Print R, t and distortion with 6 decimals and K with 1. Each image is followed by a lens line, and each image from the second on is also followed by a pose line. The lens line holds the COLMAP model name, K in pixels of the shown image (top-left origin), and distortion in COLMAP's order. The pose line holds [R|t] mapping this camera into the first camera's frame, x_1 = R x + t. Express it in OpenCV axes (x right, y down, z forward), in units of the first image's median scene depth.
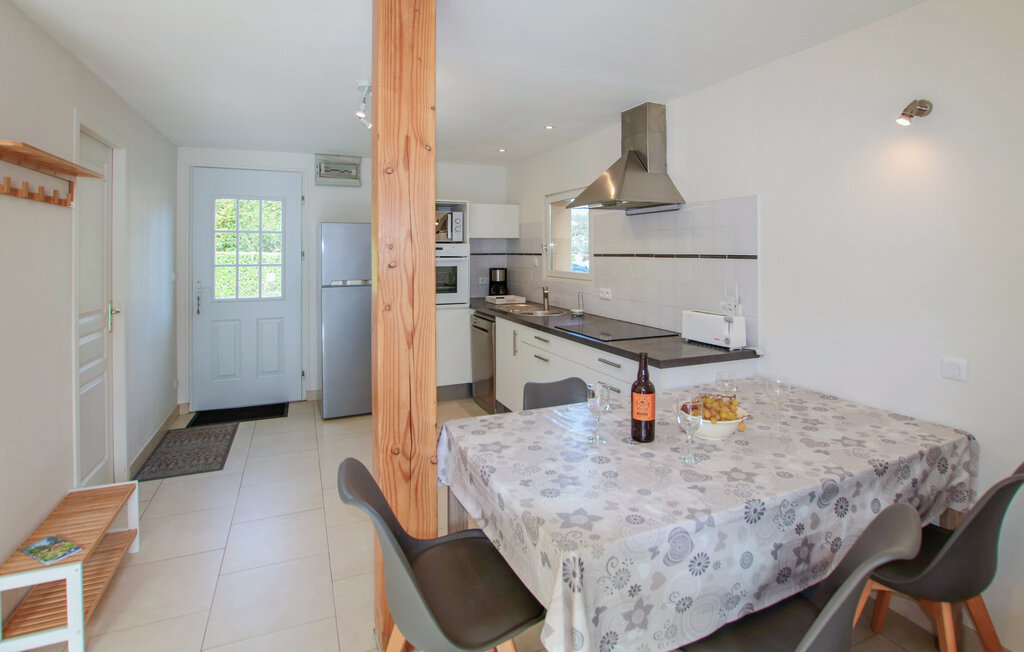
lens RADIAL K [[498.3, 0, 516.8], [0, 498.3, 379.0], [0, 0, 1]] dist [-0.022968, 0.000220]
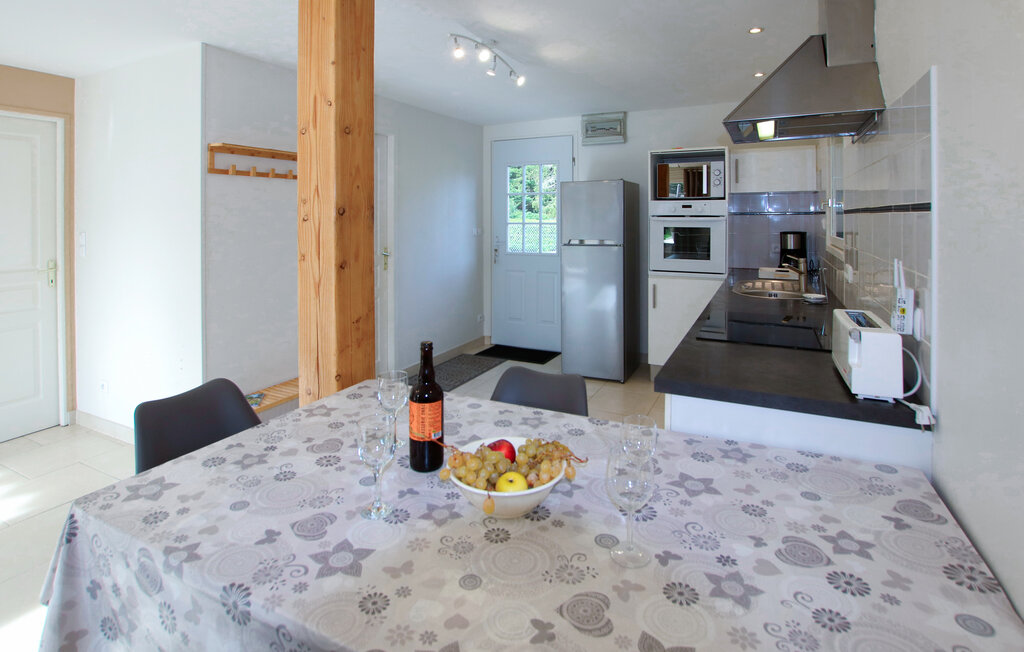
lens RADIAL K [[506.2, 0, 512.0], [0, 506.2, 326.0], [0, 0, 1]] dist [-0.024336, 0.000433]
pose [[0.631089, 0.160083, -0.759012, 0.379282], [-0.185933, 0.981167, 0.052341, -0.059482], [0.753097, 0.108094, 0.648969, 0.275897]]
